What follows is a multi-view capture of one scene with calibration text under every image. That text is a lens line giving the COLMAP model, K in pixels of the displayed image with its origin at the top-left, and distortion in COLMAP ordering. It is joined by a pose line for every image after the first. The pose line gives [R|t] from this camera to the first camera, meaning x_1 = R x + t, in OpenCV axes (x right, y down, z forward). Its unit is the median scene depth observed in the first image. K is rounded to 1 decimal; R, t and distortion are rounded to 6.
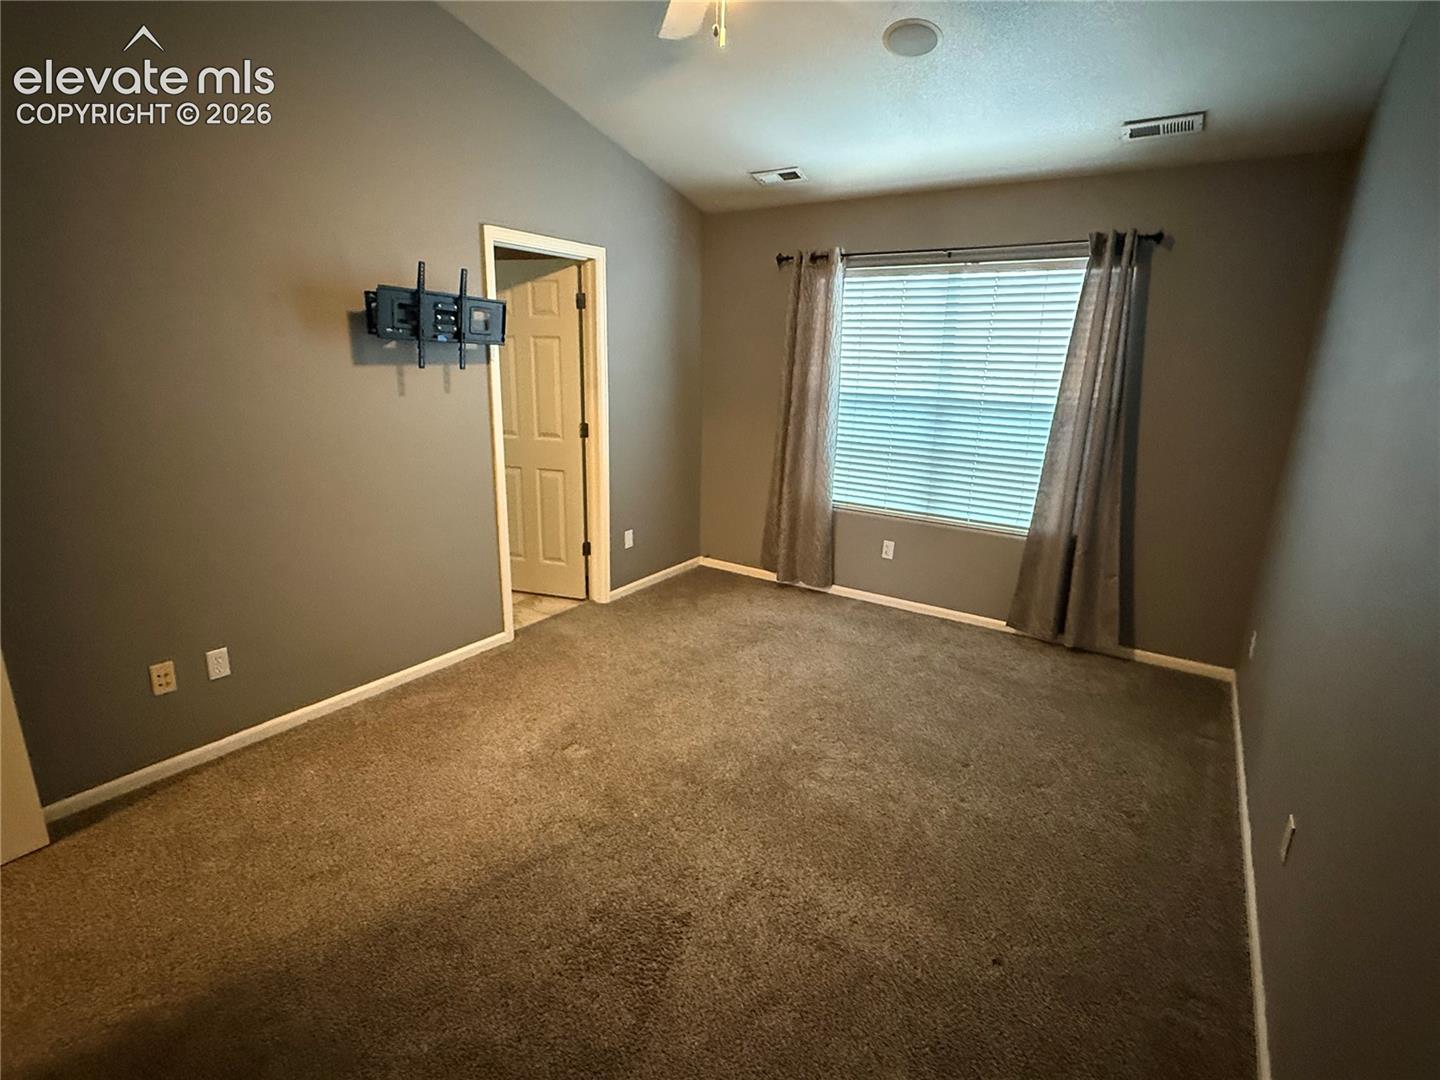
lens RADIAL K [[709.8, 0, 720.0], [0, 709.8, 540.0], [0, 0, 1]] dist [-0.000755, -0.000160]
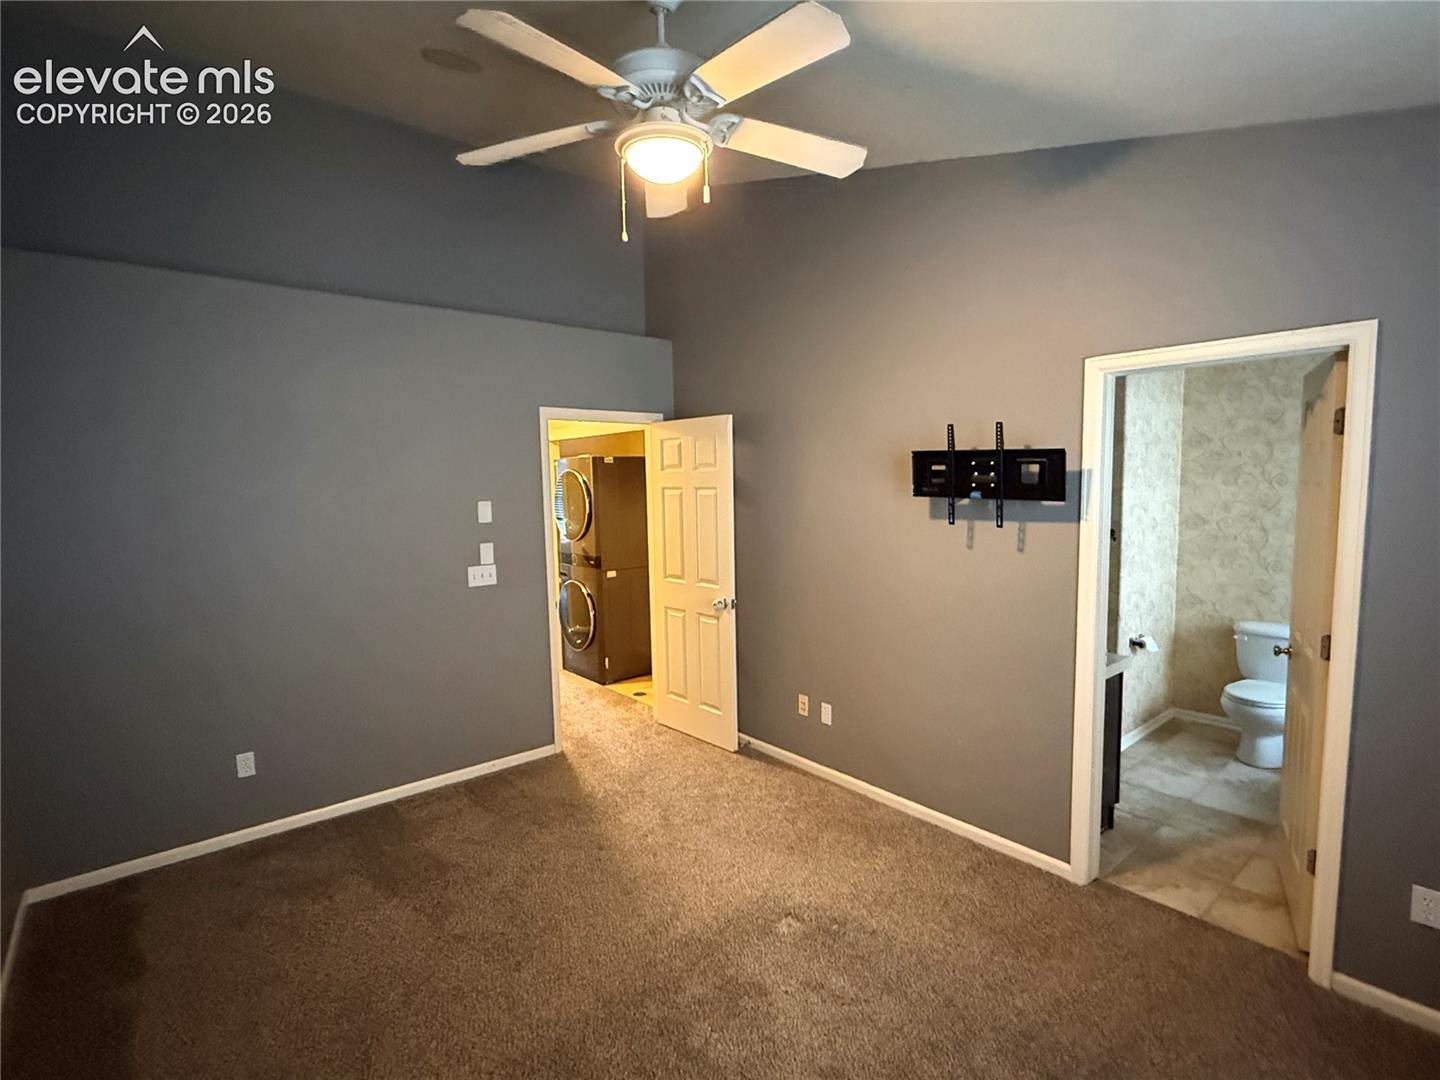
lens RADIAL K [[709.8, 0, 720.0], [0, 709.8, 540.0], [0, 0, 1]] dist [-0.000755, -0.000160]
pose [[-0.289558, 0.045658, -0.956071, 0.646734], [-0.246325, 0.961664, 0.120528, -0.256252], [0.924922, 0.270404, -0.267210, 0.955730]]
